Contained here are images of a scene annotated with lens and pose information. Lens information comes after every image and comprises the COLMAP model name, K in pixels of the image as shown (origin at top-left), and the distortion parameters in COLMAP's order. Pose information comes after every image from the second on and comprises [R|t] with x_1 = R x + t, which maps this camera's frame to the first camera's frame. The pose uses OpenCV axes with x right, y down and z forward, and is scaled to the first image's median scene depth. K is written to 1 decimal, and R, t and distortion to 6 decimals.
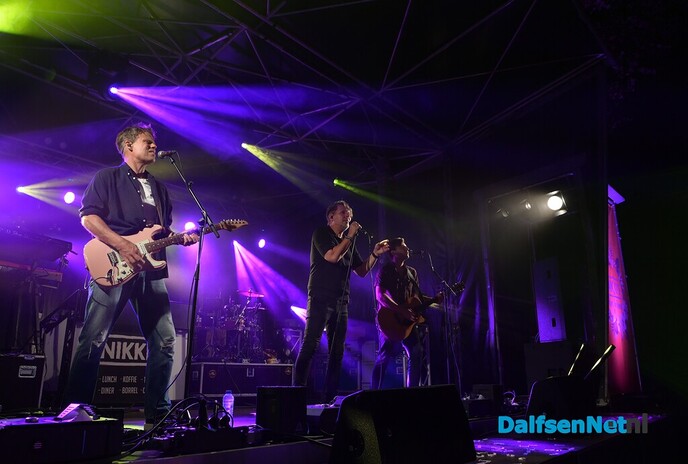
lens RADIAL K [[536.8, 0, 346.1], [0, 536.8, 233.3], [0, 0, 1]] dist [-0.022224, -0.007758]
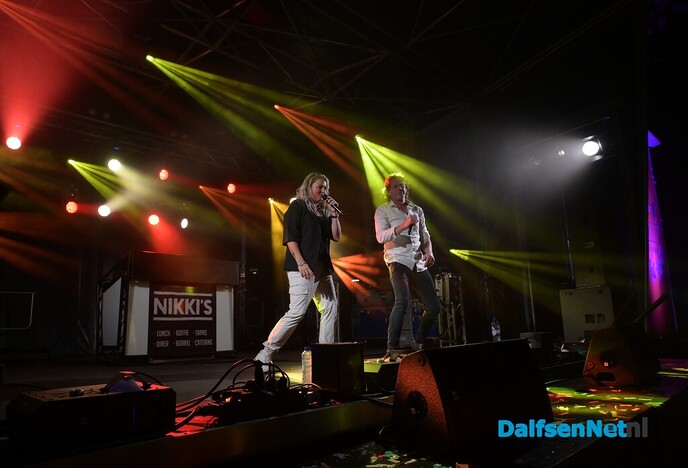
lens RADIAL K [[488.8, 0, 331.8], [0, 488.8, 235.9], [0, 0, 1]] dist [-0.006820, -0.006425]
pose [[0.996441, -0.033434, -0.077384, -0.026577], [0.040062, 0.995511, 0.085745, 0.009745], [0.074170, -0.088540, 0.993307, 0.072432]]
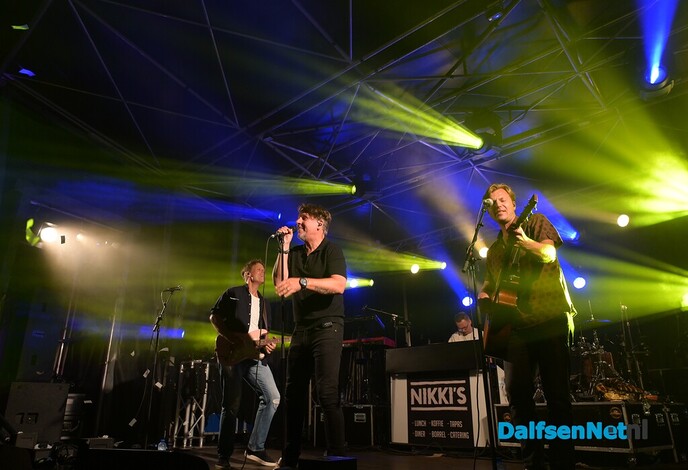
lens RADIAL K [[488.8, 0, 331.8], [0, 488.8, 236.9], [0, 0, 1]] dist [-0.006820, -0.006425]
pose [[-0.026163, -0.343731, -0.938704, 0.623540], [0.262482, 0.903715, -0.338235, 0.208710], [0.964582, -0.255243, 0.066579, 0.816744]]
